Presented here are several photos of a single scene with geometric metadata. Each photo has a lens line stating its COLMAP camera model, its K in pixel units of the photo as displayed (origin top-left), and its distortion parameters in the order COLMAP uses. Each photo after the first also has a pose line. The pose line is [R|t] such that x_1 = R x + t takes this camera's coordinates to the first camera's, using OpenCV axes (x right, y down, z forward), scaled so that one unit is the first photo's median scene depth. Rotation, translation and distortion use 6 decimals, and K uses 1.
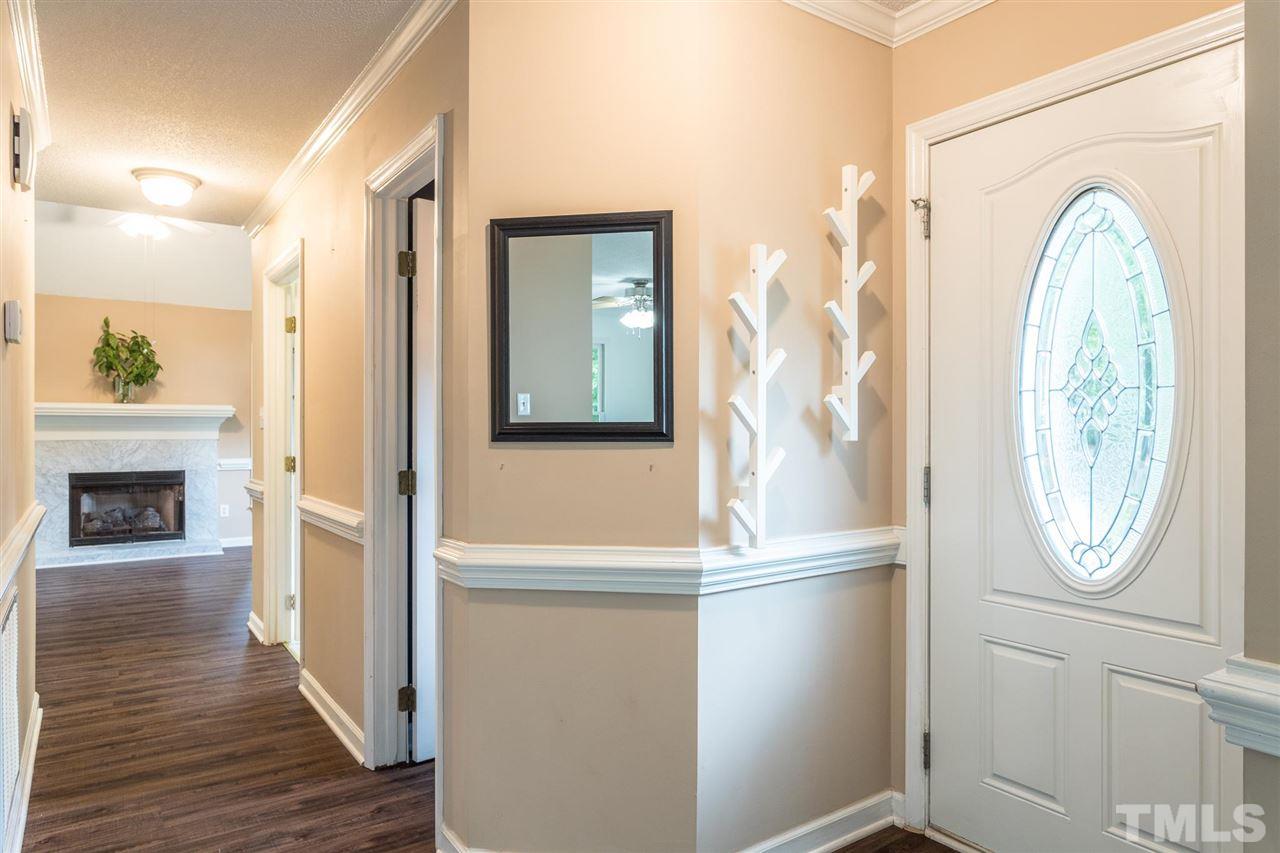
lens RADIAL K [[787.6, 0, 640.1], [0, 787.6, 428.4], [0, 0, 1]] dist [-0.007538, -0.006577]
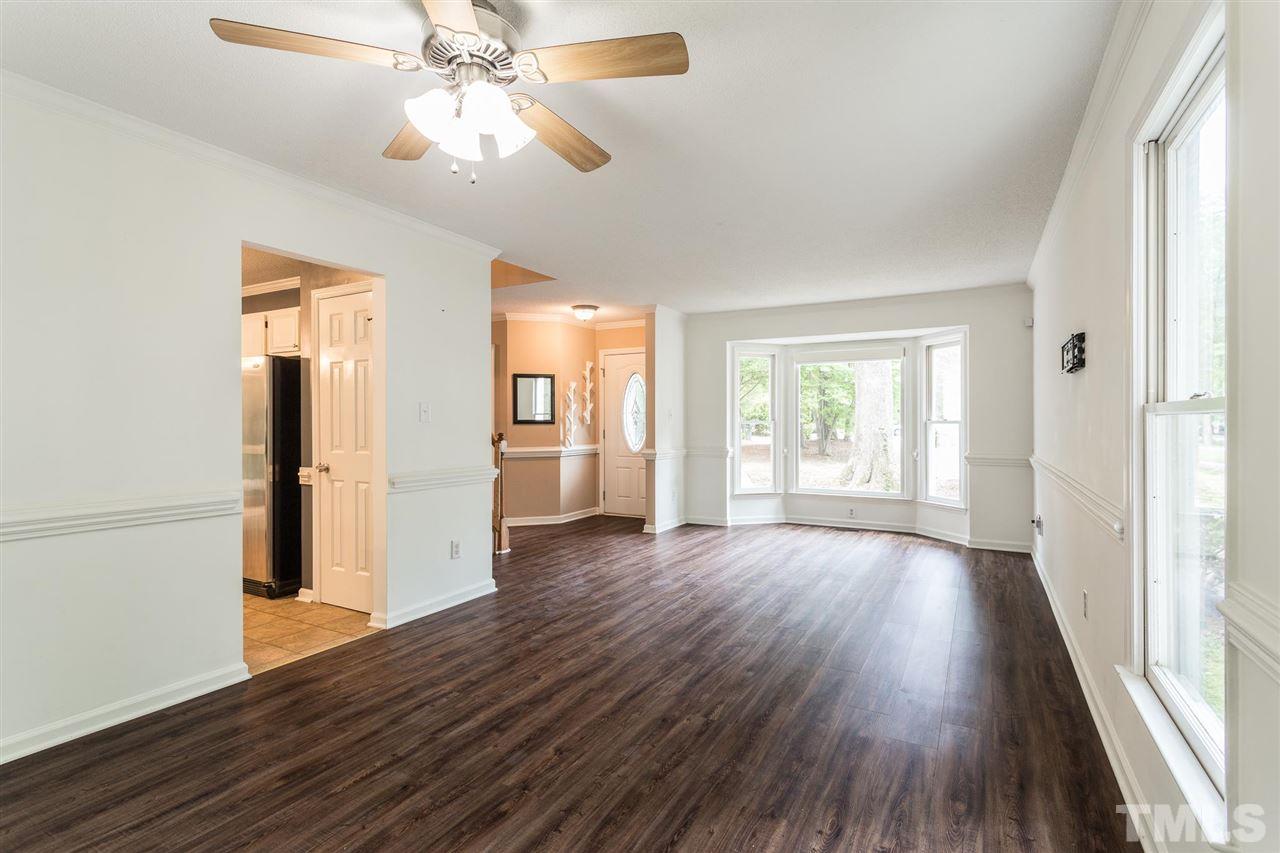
lens RADIAL K [[609.5, 0, 639.4], [0, 609.5, 423.6], [0, 0, 1]] dist [0.005617, -0.000663]
pose [[0.899619, -0.002188, 0.436670, -0.907961], [0.000993, 0.999995, 0.002965, 0.004187], [-0.436675, -0.002233, 0.899617, -2.064406]]
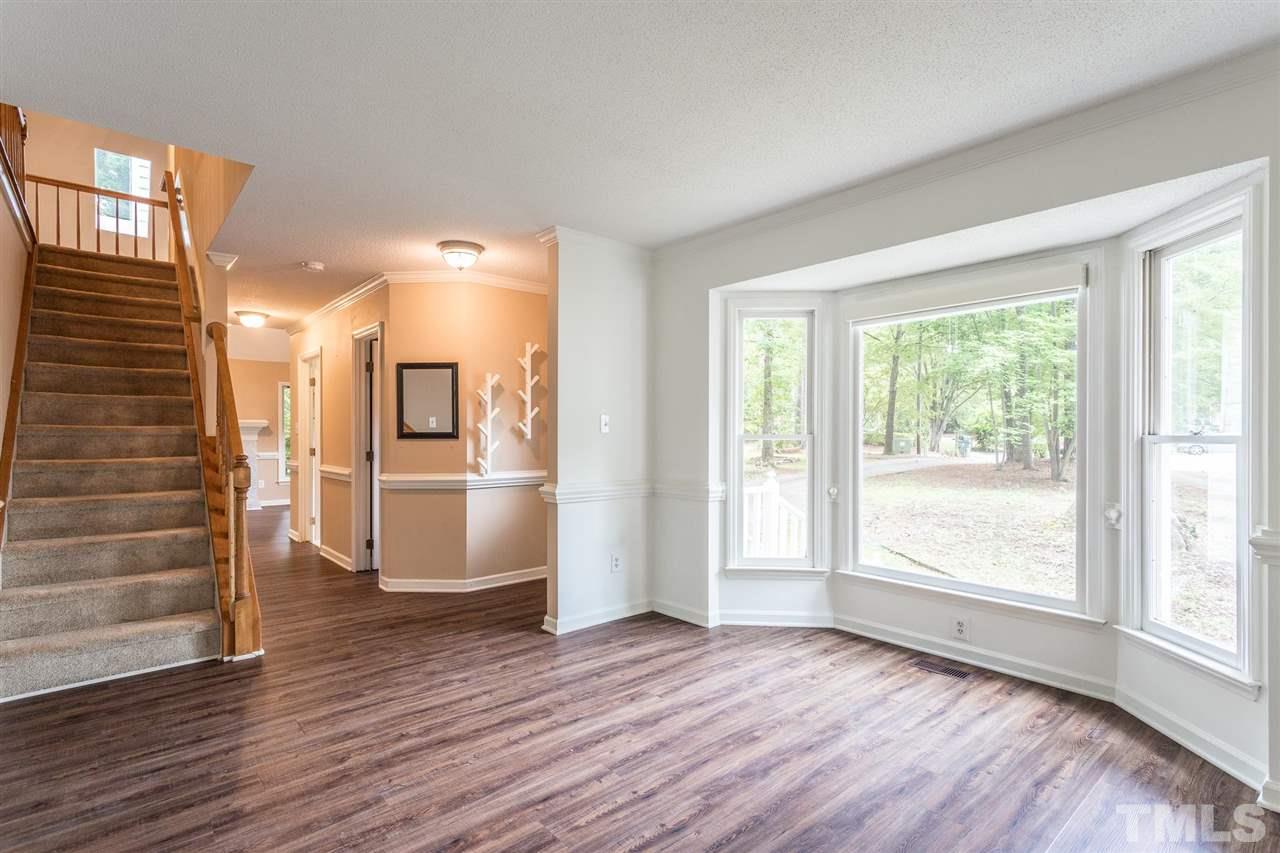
lens RADIAL K [[609.5, 0, 639.0], [0, 609.5, 437.6], [0, 0, 1]] dist [0.005617, -0.000663]
pose [[0.994545, 0.000750, 0.104303, 0.409951], [-0.001400, 0.999980, 0.006154, -0.002924], [-0.104296, -0.006266, 0.994527, -1.181190]]
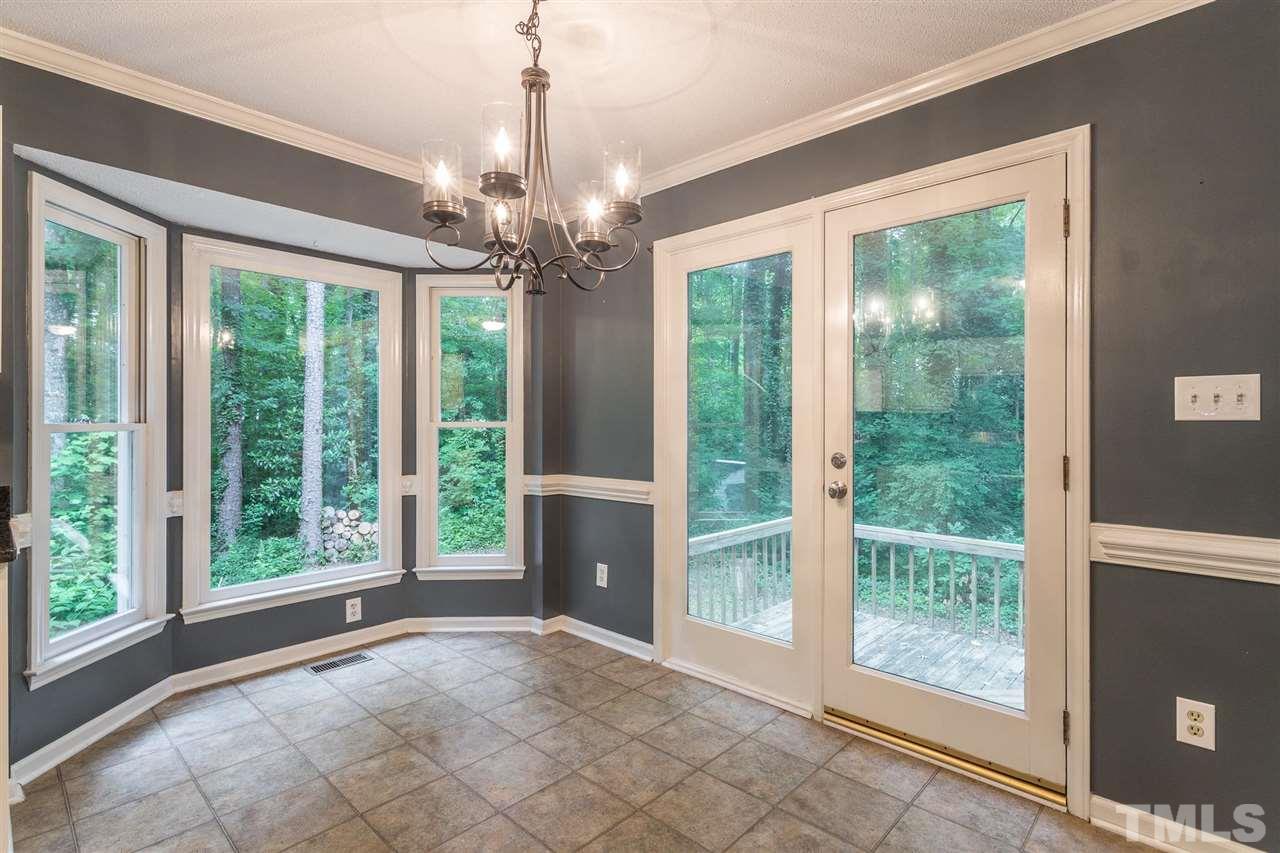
lens RADIAL K [[609.5, 0, 641.3], [0, 609.5, 419.2], [0, 0, 1]] dist [0.005617, -0.000663]
pose [[0.196451, -0.001913, -0.980512, -0.195899], [0.003497, 0.999993, -0.001250, -0.003339], [0.980507, -0.003184, 0.196456, -0.548286]]
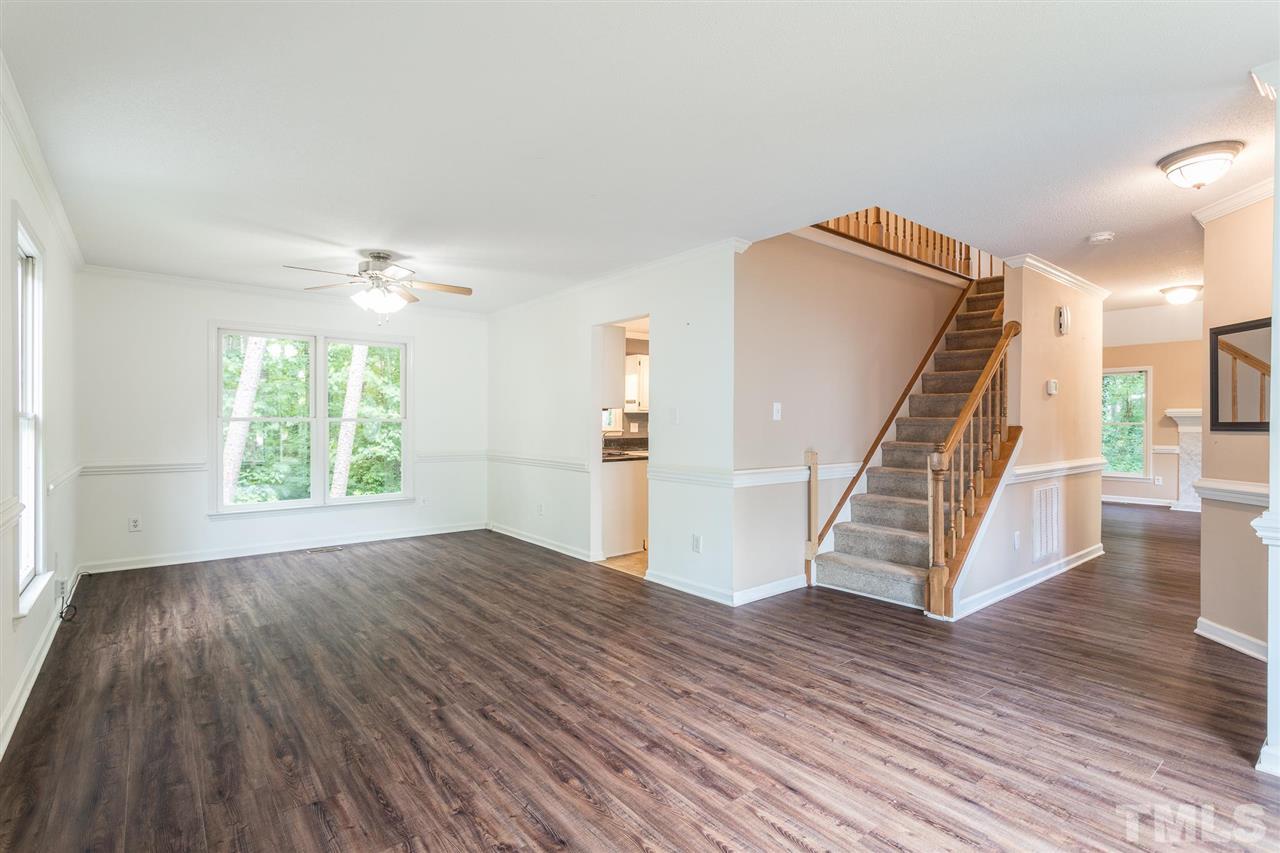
lens RADIAL K [[609.5, 0, 642.3], [0, 609.5, 425.1], [0, 0, 1]] dist [0.005617, -0.000663]
pose [[0.070940, 0.002684, -0.997477, 1.200760], [-0.002329, 0.999994, 0.002525, 0.001193], [0.997478, 0.002144, 0.070946, -0.589168]]
